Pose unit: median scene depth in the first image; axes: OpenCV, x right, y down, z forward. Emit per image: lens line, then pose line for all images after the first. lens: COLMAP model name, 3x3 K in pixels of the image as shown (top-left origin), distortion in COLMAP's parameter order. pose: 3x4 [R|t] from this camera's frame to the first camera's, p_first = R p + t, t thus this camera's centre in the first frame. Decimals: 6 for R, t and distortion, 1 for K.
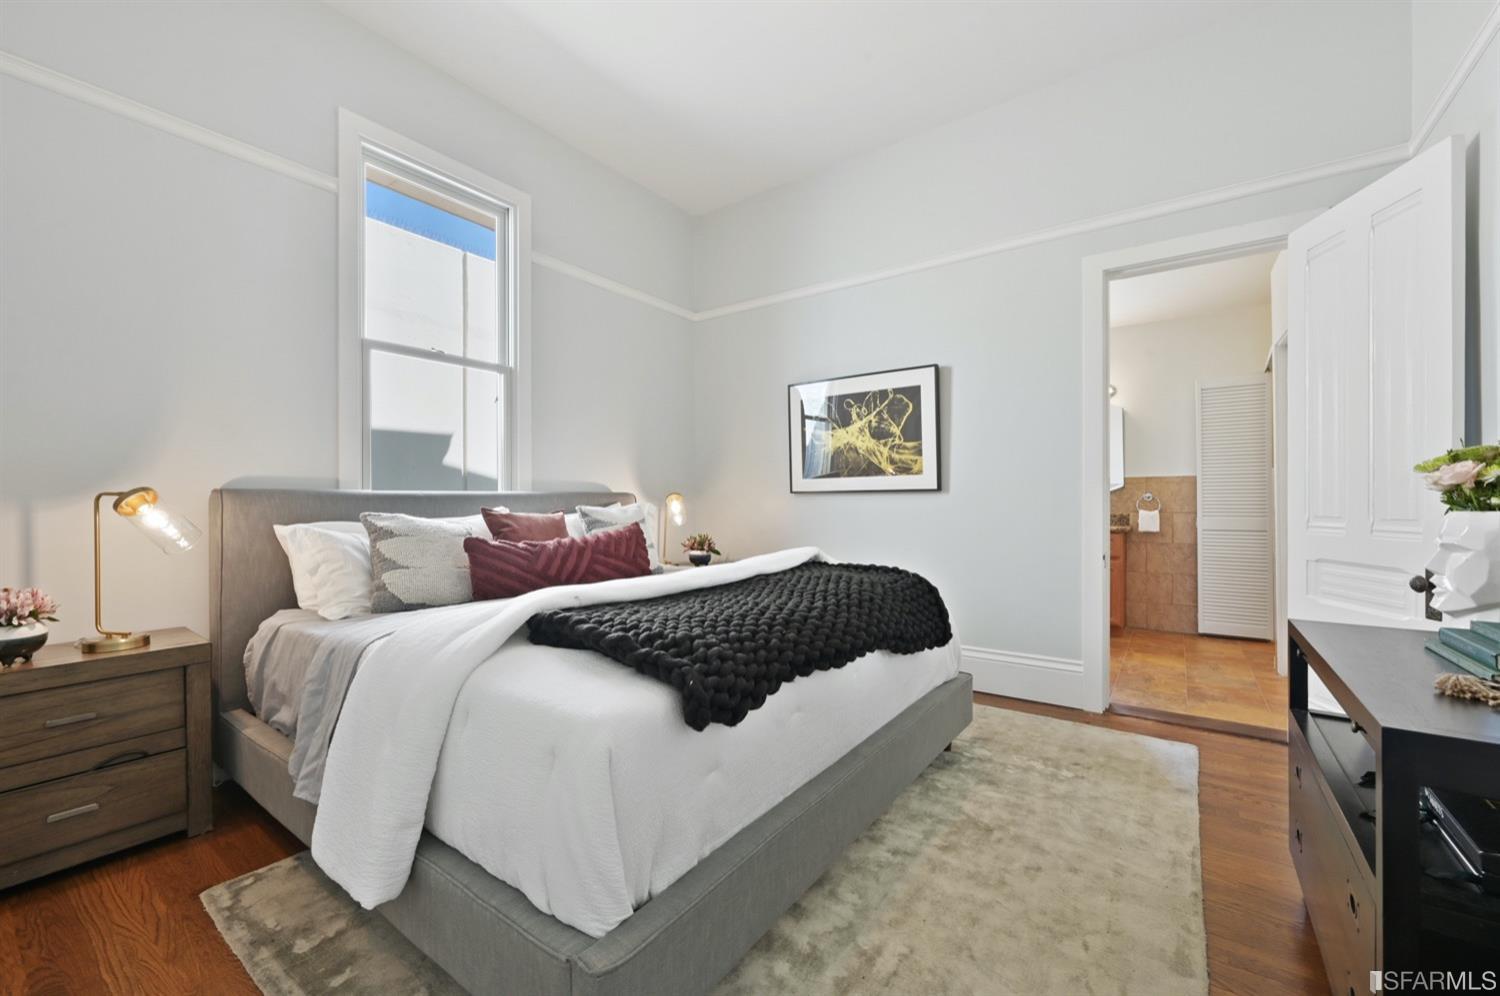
lens RADIAL K [[595.4, 0, 747.5], [0, 595.4, 503.6], [0, 0, 1]] dist [0.001847, -0.000398]
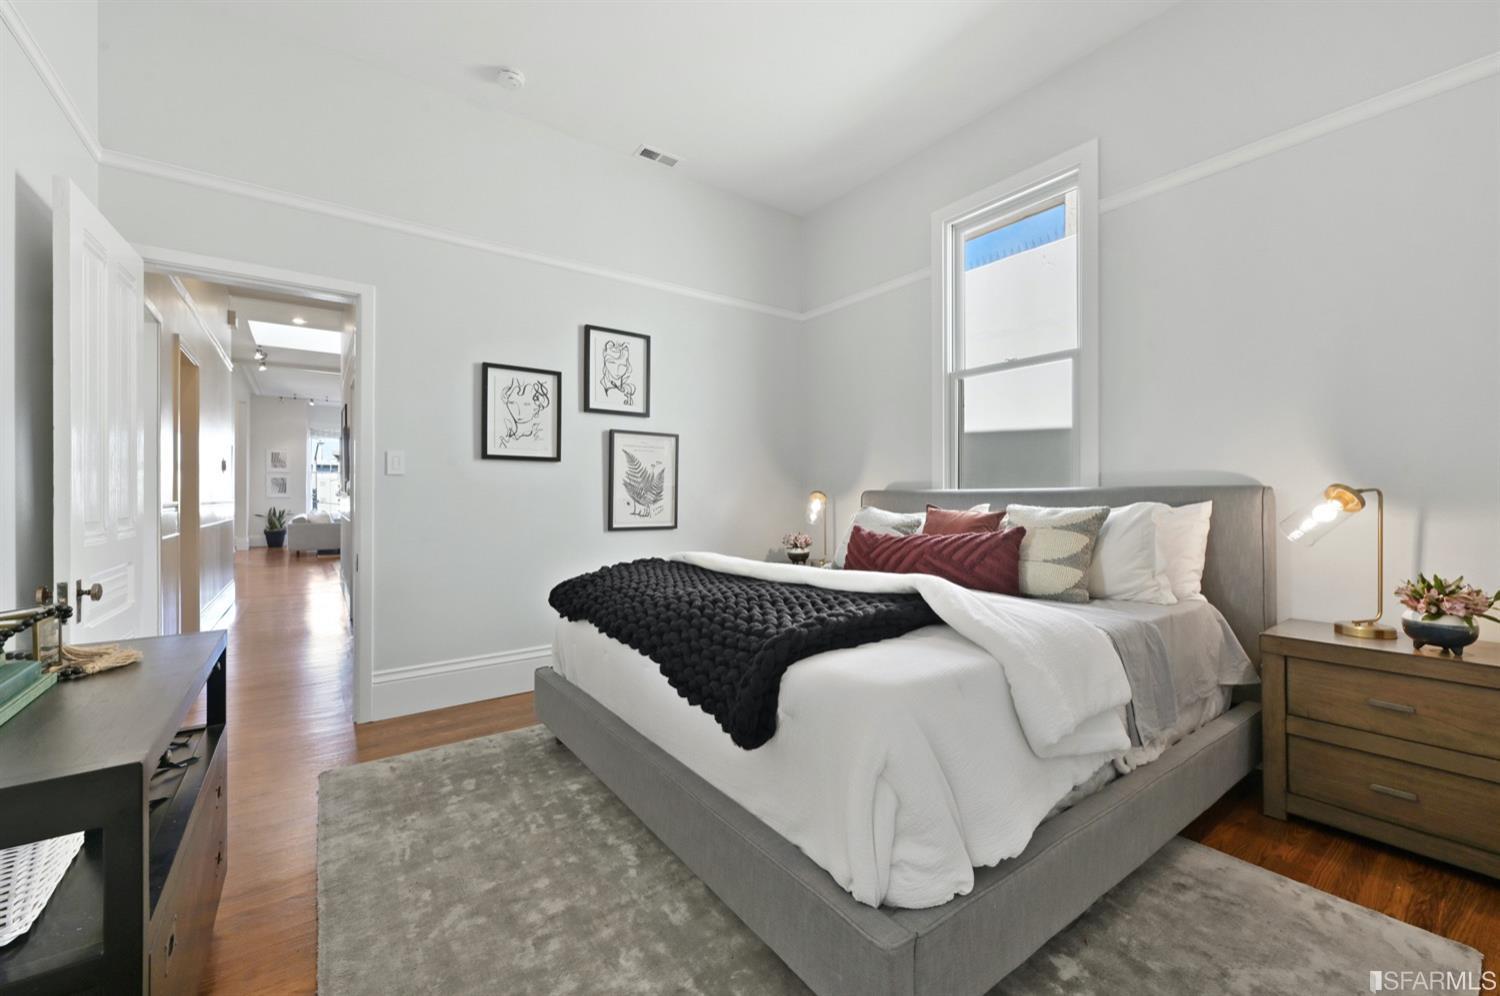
lens RADIAL K [[595.4, 0, 743.1], [0, 595.4, 491.6], [0, 0, 1]] dist [0.001847, -0.000398]
pose [[-0.294168, -0.004900, -0.955741, 0.751292], [-0.001153, 0.999988, -0.004772, -0.012503], [0.955753, -0.000302, -0.294170, 0.983610]]
